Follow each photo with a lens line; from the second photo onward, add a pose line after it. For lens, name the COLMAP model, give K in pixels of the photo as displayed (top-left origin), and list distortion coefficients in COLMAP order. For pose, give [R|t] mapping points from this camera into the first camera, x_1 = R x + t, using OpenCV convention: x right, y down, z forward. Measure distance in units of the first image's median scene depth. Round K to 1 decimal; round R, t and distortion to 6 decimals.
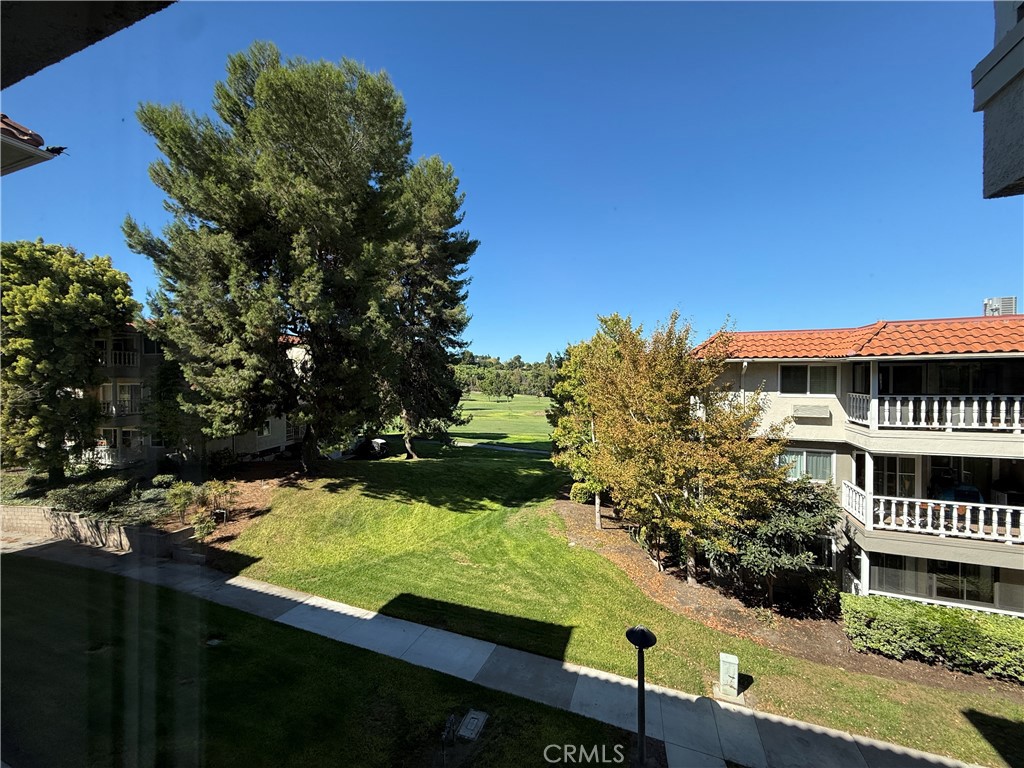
lens RADIAL K [[409.1, 0, 510.3], [0, 409.1, 383.1], [0, 0, 1]] dist [-0.000331, 0.000220]
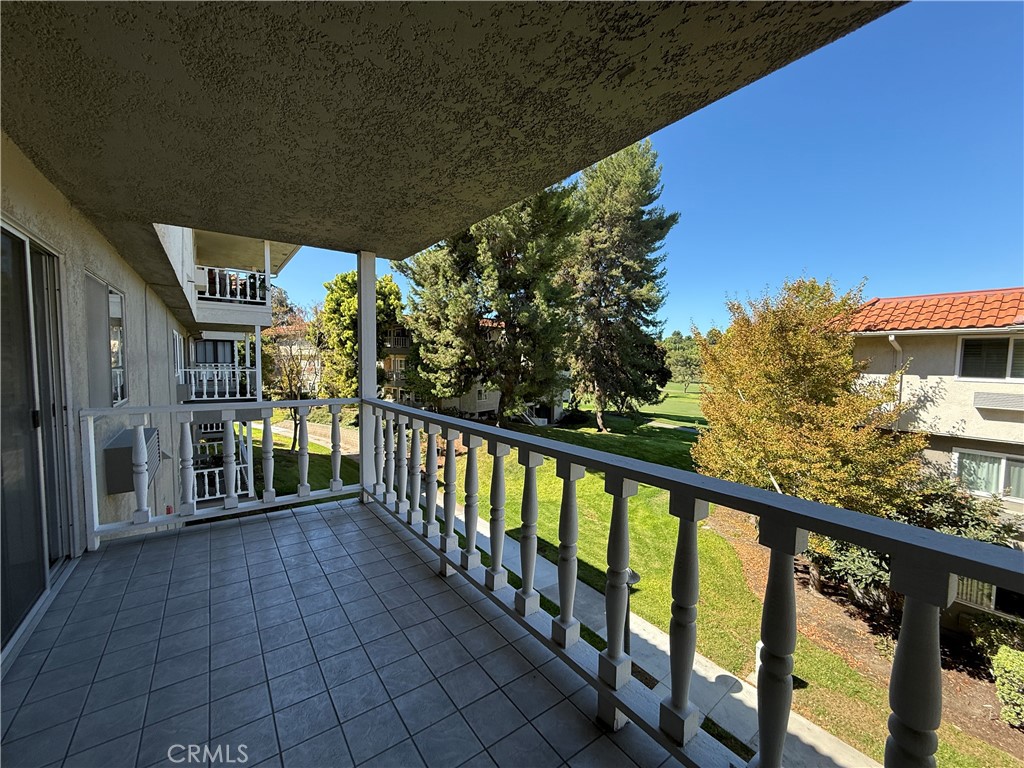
lens RADIAL K [[409.1, 0, 511.1], [0, 409.1, 385.3], [0, 0, 1]] dist [-0.000331, 0.000220]
pose [[0.839411, 0.044535, -0.541670, 0.303876], [-0.016422, 0.998260, 0.056626, 0.010254], [0.543249, -0.038637, 0.838682, -0.058094]]
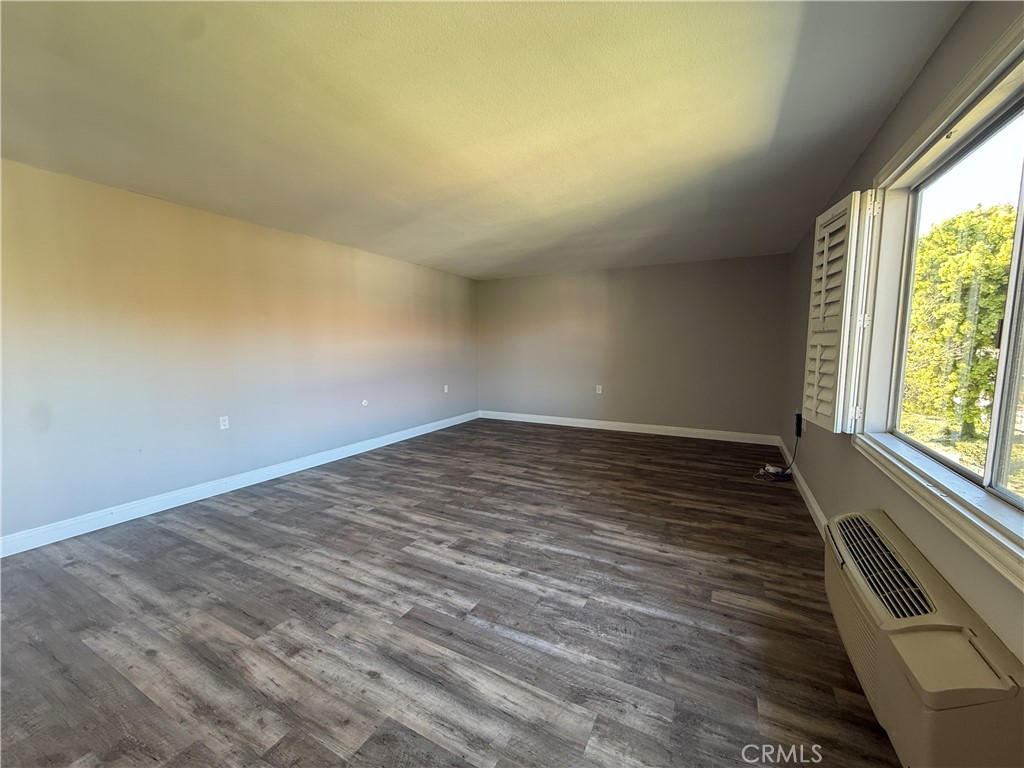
lens RADIAL K [[409.1, 0, 509.0], [0, 409.1, 384.3], [0, 0, 1]] dist [-0.000331, 0.000220]
pose [[-0.123350, 0.095141, -0.987792, 0.092206], [-0.006302, 0.995298, 0.096651, 0.013306], [0.992343, 0.018147, -0.122170, -0.067123]]
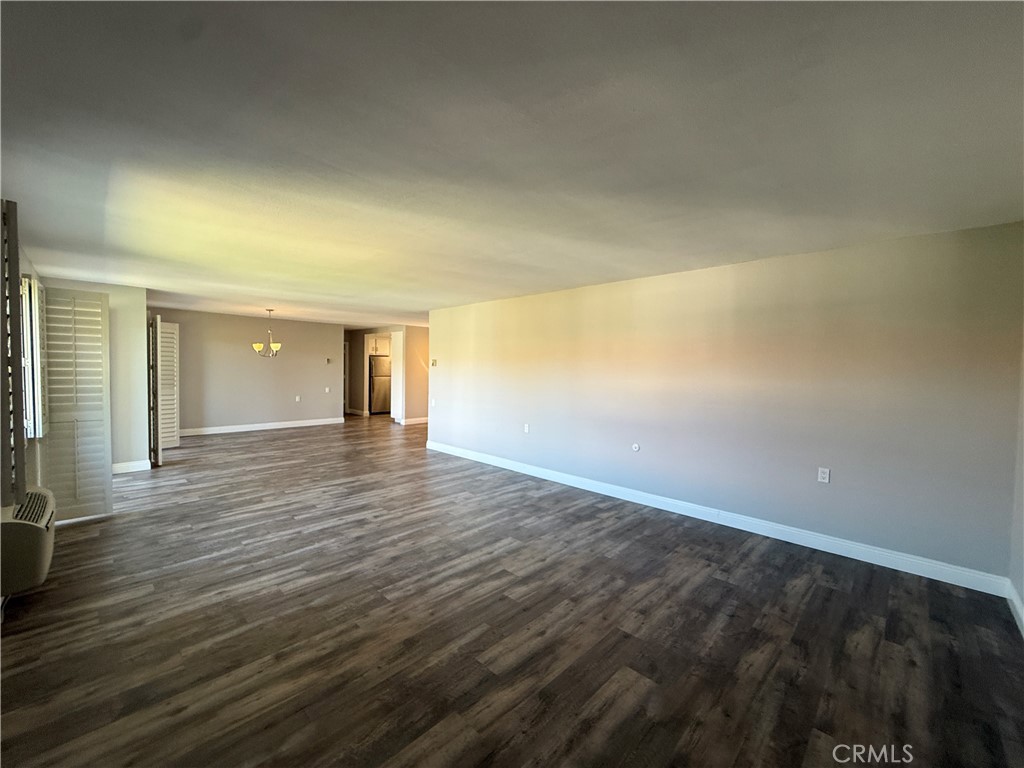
lens RADIAL K [[409.1, 0, 511.1], [0, 409.1, 383.5], [0, 0, 1]] dist [-0.000331, 0.000220]
pose [[-0.917800, -0.032194, 0.395735, -0.188434], [-0.016298, 0.998922, 0.043465, 0.005377], [-0.396708, 0.033442, -0.917335, 0.054166]]
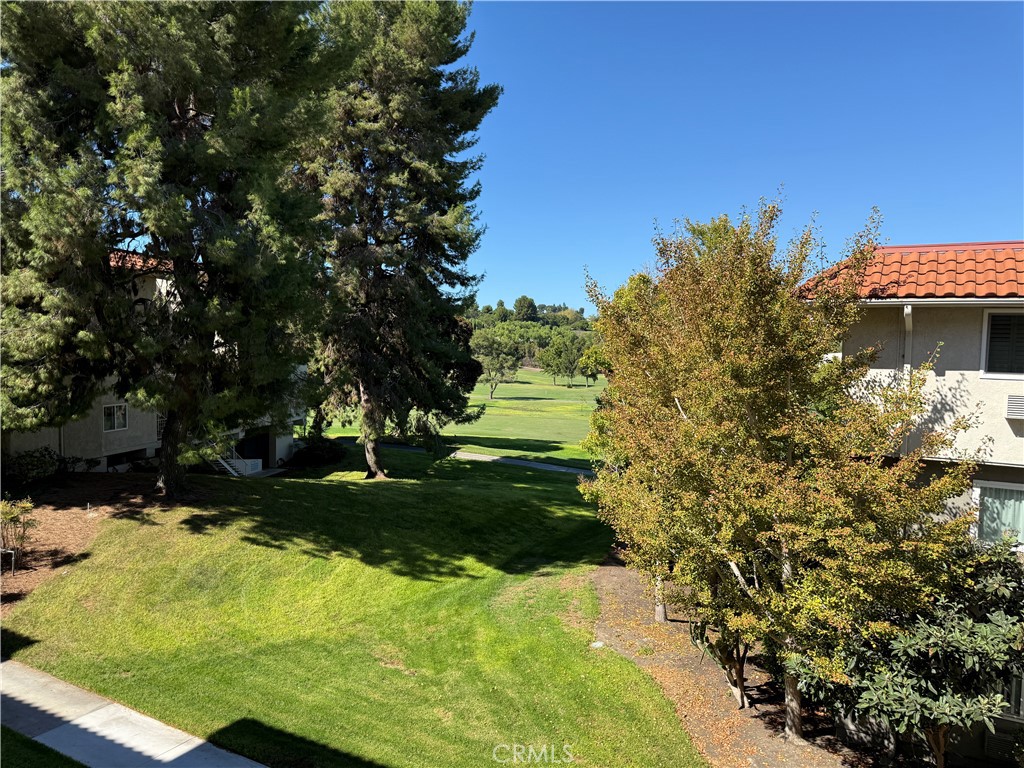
lens RADIAL K [[722.6, 0, 516.1], [0, 722.6, 390.9], [0, 0, 1]] dist [0.042199, -0.048956]
pose [[0.992355, 0.025393, -0.120772, 0.169062], [-0.019182, 0.998446, 0.052317, 0.011053], [0.121913, -0.049601, 0.991301, 0.055837]]
